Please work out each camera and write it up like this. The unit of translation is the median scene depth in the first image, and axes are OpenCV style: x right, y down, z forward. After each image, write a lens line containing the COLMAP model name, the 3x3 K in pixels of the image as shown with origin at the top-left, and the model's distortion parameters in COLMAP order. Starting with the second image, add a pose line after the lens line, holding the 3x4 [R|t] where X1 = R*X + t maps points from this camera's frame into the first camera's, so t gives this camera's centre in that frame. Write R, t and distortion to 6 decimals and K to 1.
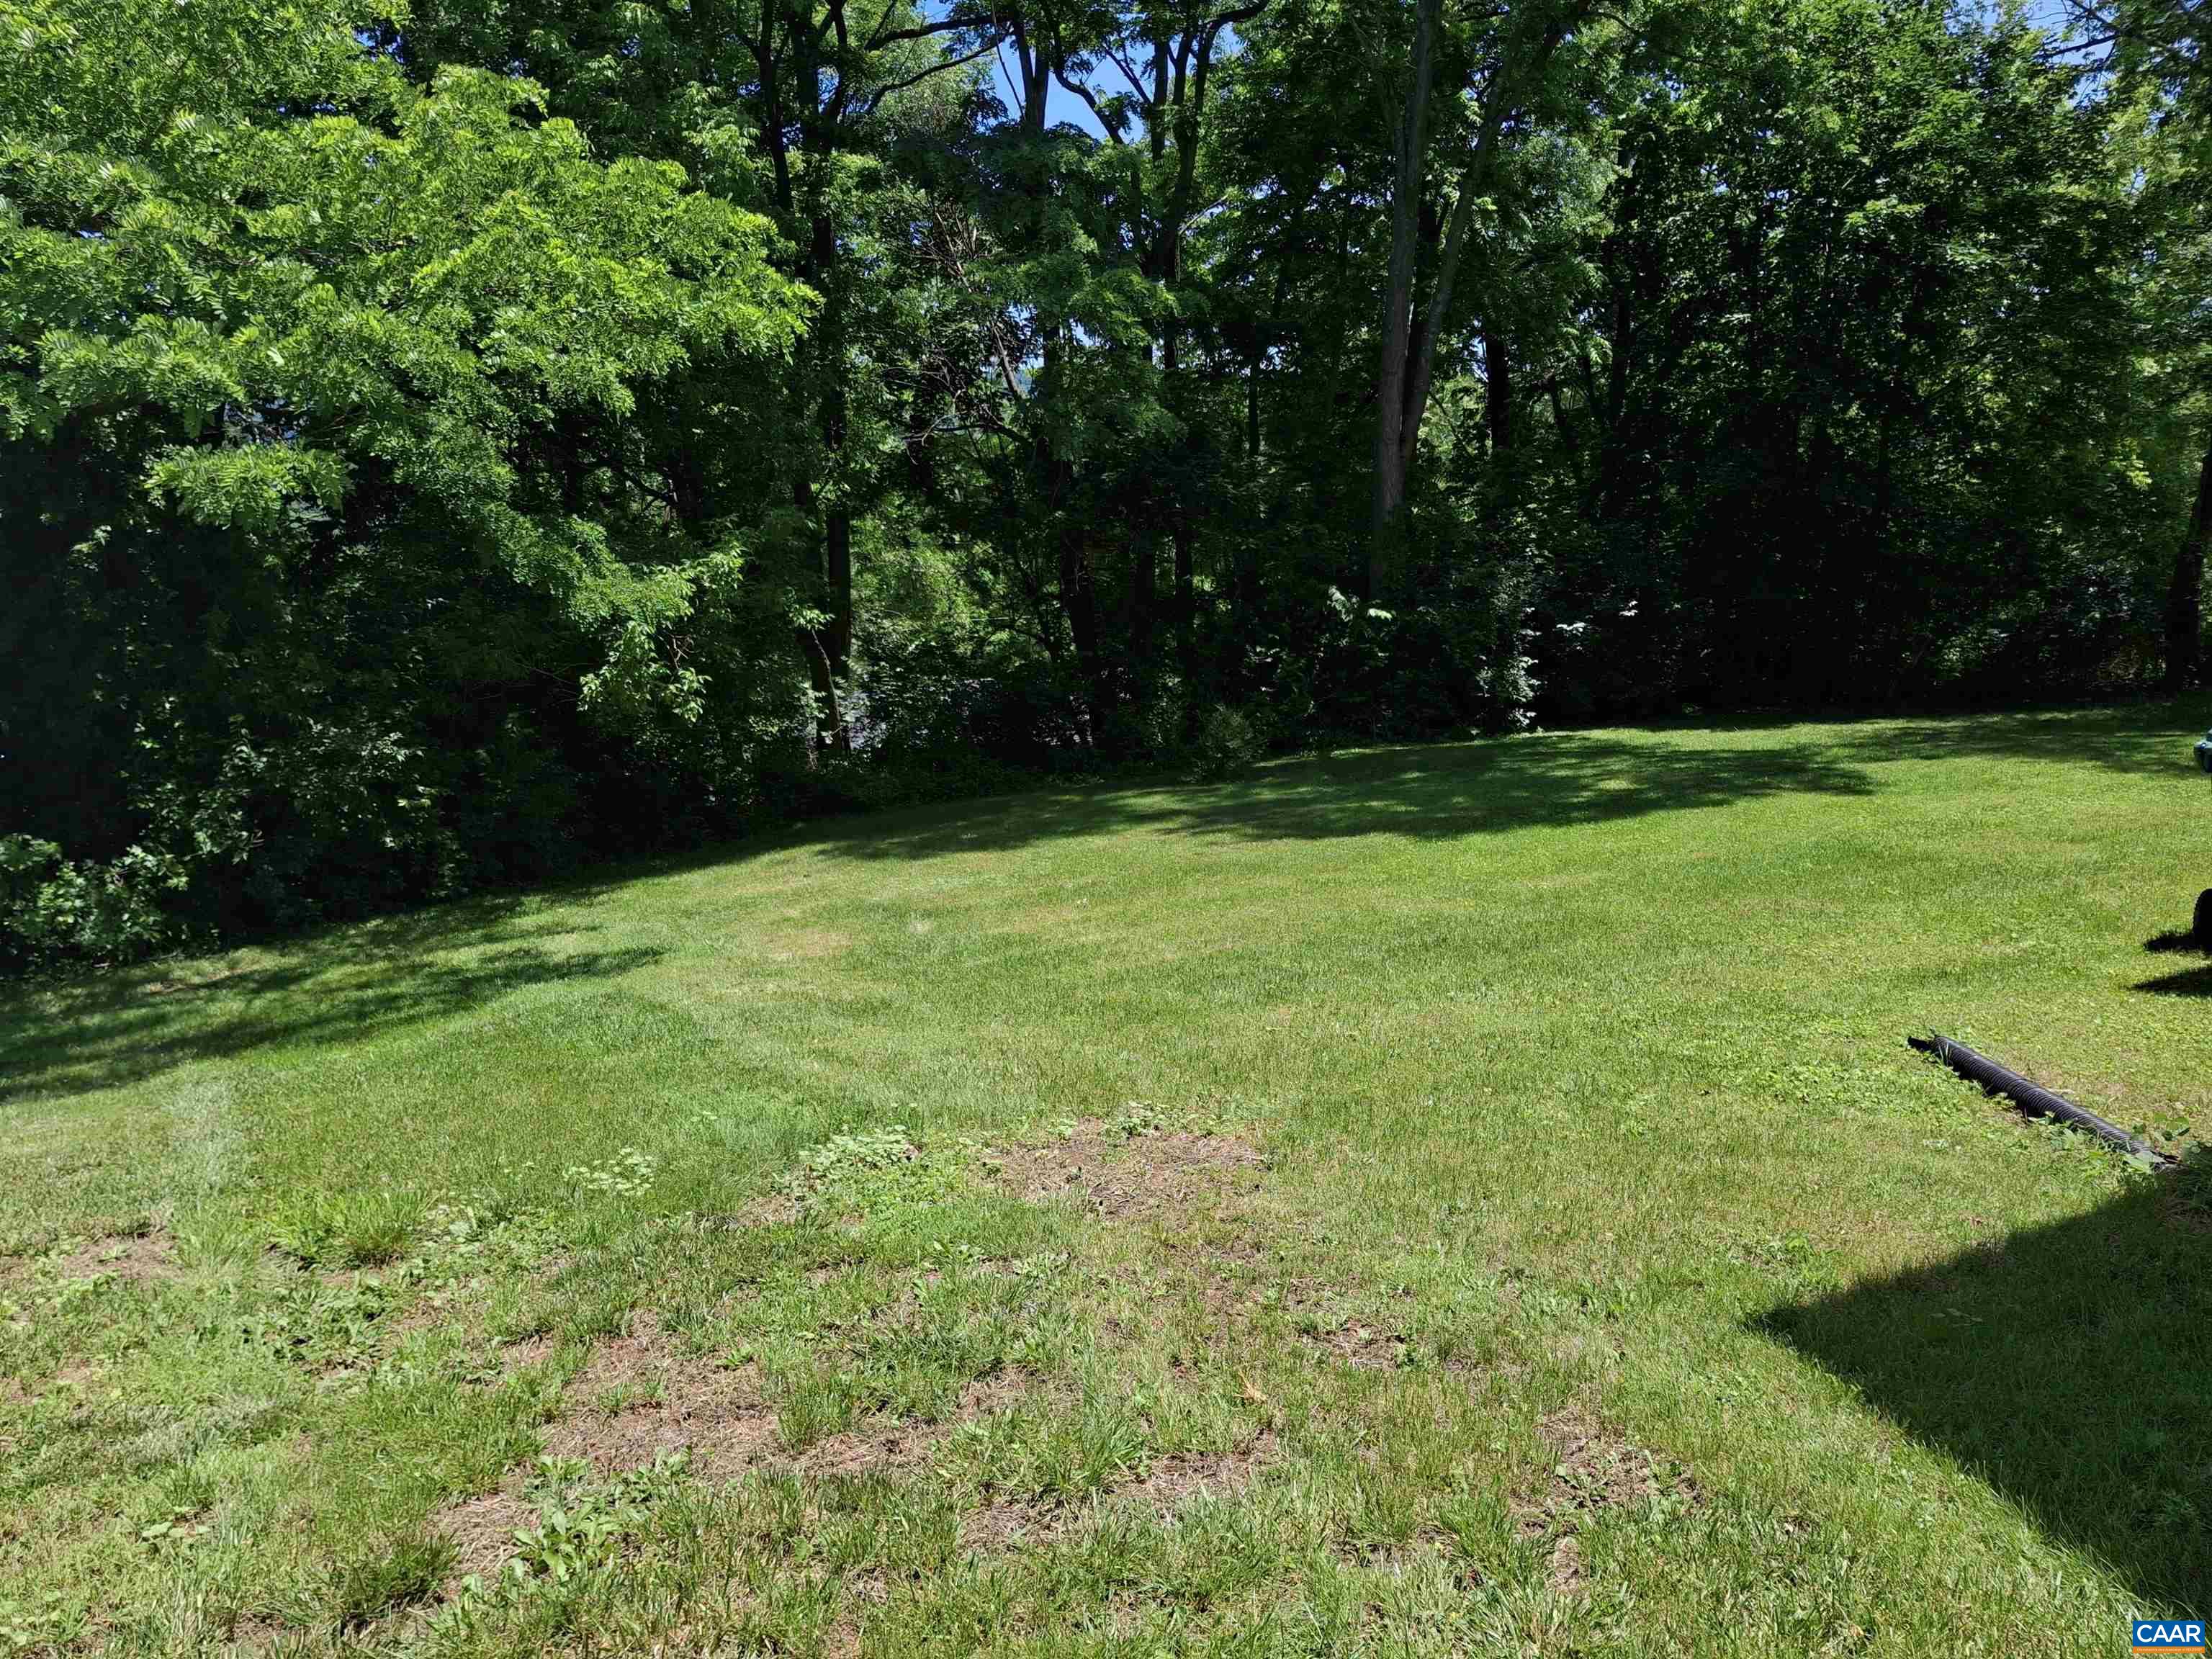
lens RADIAL K [[1623.3, 0, 1109.8], [0, 1623.3, 902.3], [0, 0, 1]] dist [0.039861, -0.068476]
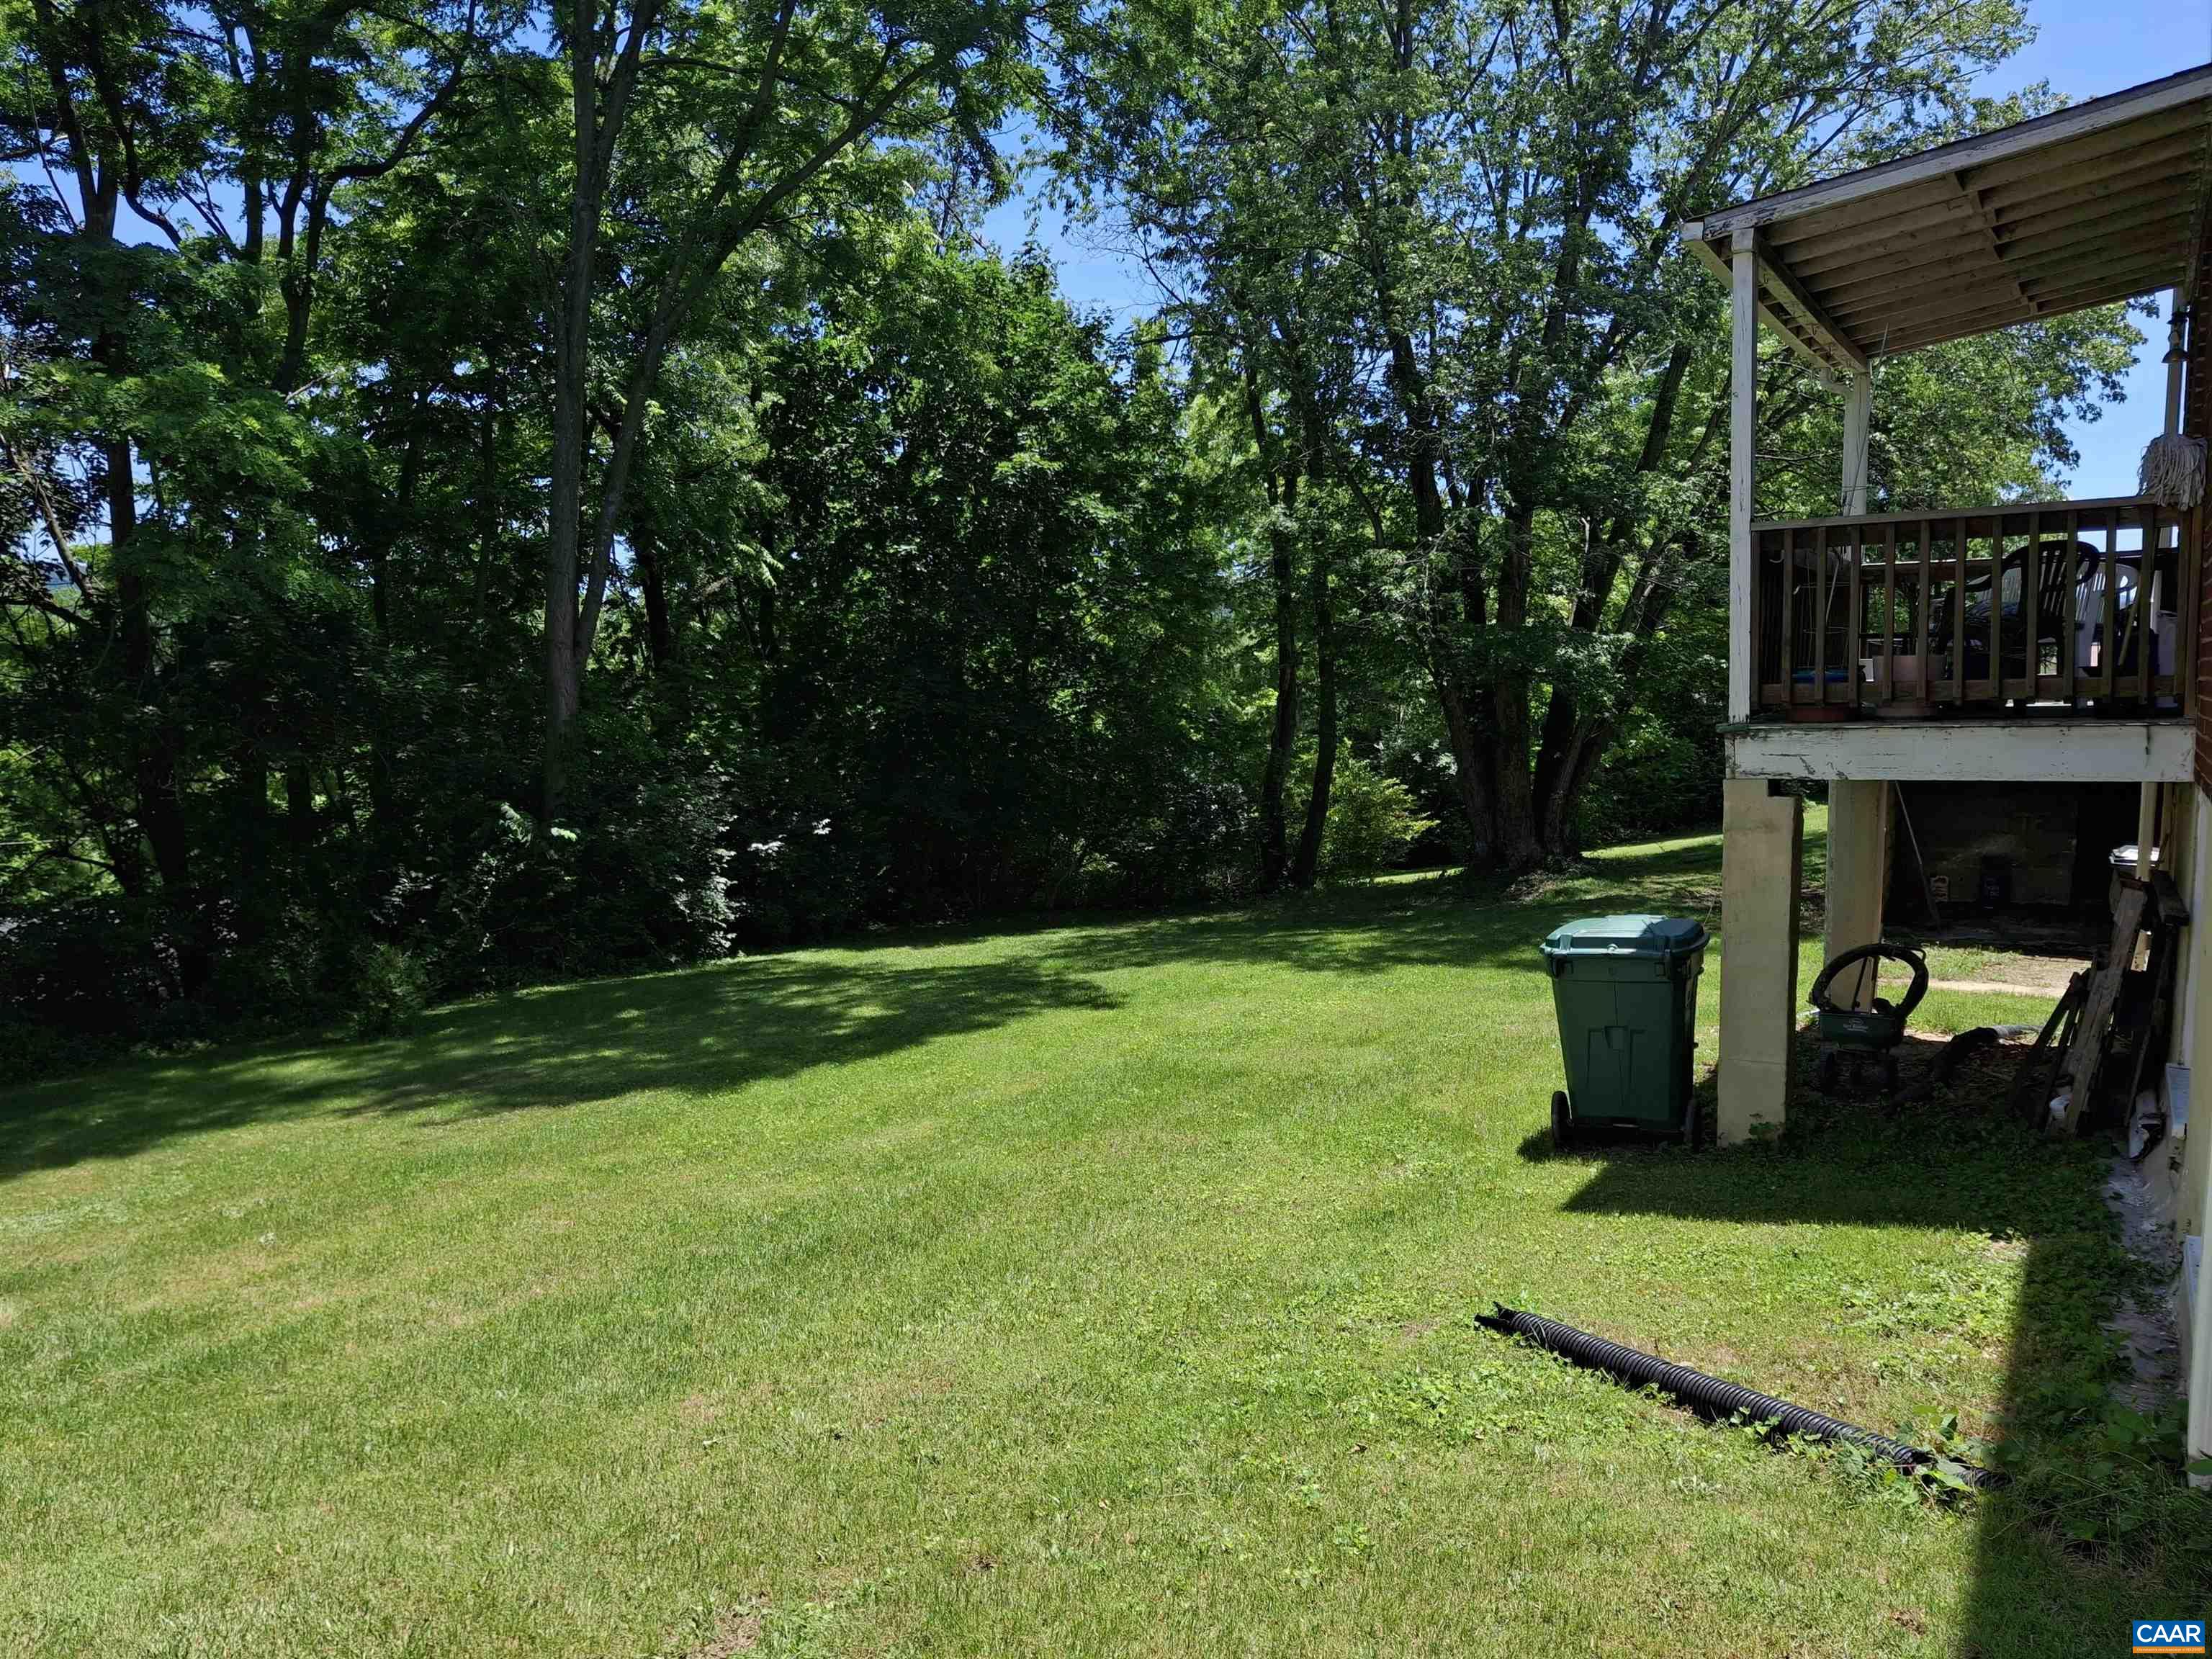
lens RADIAL K [[1623.3, 0, 1101.4], [0, 1623.3, 891.2], [0, 0, 1]] dist [0.039861, -0.068476]
pose [[0.864319, -0.028539, 0.502133, -0.027789], [0.098322, 0.988713, -0.113046, -0.016590], [-0.493240, 0.147079, 0.857369, 0.095602]]
